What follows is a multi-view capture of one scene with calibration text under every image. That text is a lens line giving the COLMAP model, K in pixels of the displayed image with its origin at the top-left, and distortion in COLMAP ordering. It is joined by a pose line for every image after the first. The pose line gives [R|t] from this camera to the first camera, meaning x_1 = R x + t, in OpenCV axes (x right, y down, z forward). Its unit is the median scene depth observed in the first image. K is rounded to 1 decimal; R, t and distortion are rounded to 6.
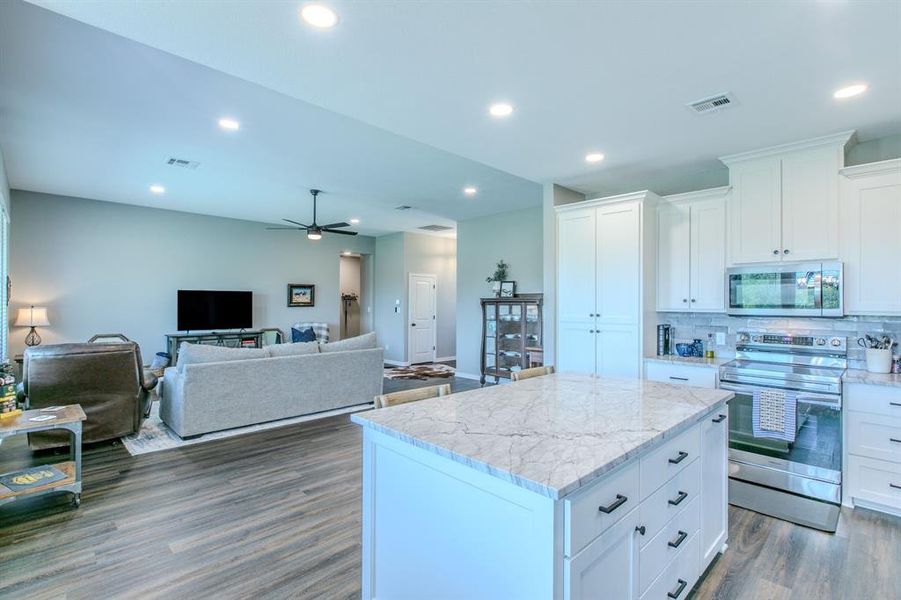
lens RADIAL K [[425.6, 0, 449.3], [0, 425.6, 299.8], [0, 0, 1]] dist [-0.000860, -0.002417]
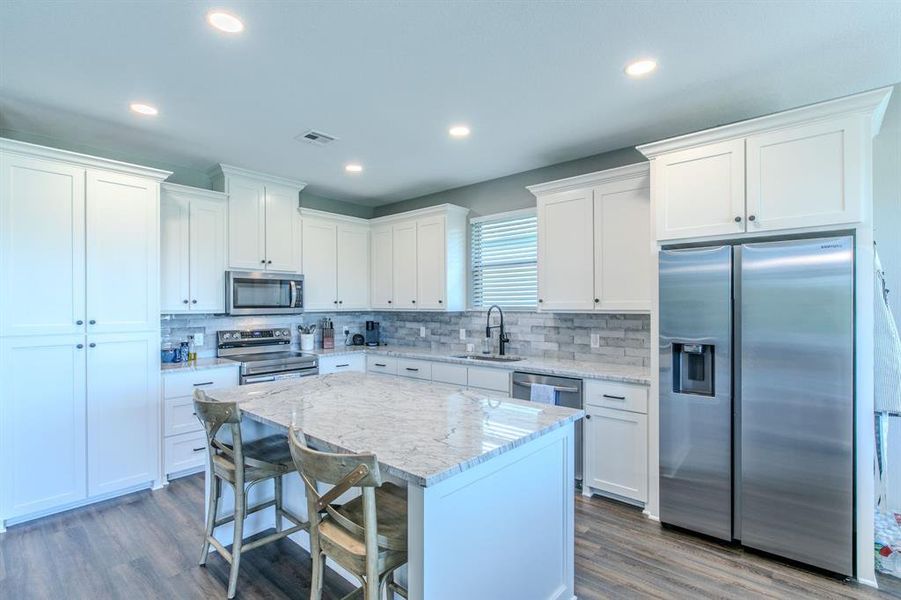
lens RADIAL K [[425.6, 0, 453.5], [0, 425.6, 303.2], [0, 0, 1]] dist [-0.000860, -0.002417]
pose [[-0.085473, -0.002265, 0.996338, -0.277118], [-0.001851, 0.999996, 0.002114, 0.001622], [-0.996339, -0.001664, -0.085476, 0.324126]]
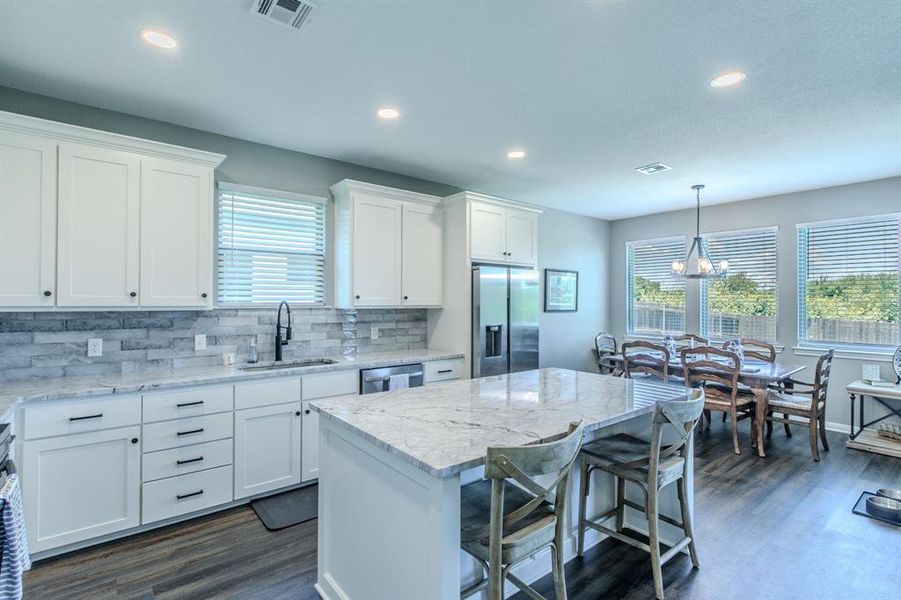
lens RADIAL K [[425.6, 0, 448.6], [0, 425.6, 297.6], [0, 0, 1]] dist [-0.000860, -0.002417]
pose [[-0.995290, -0.011246, 0.096287, 0.129614], [-0.012277, 0.999873, -0.010123, 0.004521], [-0.096161, -0.011257, -0.995302, 0.747213]]
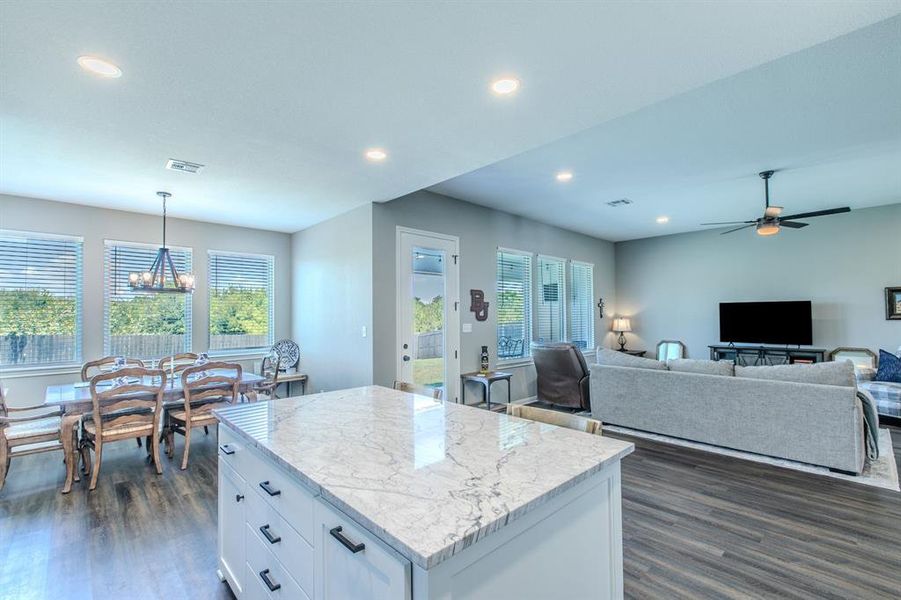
lens RADIAL K [[396.1, 0, 452.9], [0, 396.1, 303.8], [0, 0, 1]] dist [0.001669, -0.002233]
pose [[-0.013693, -0.032332, -0.999383, 0.418118], [0.012753, 0.999390, -0.032507, 0.002901], [0.999825, -0.013190, -0.013273, 0.423032]]
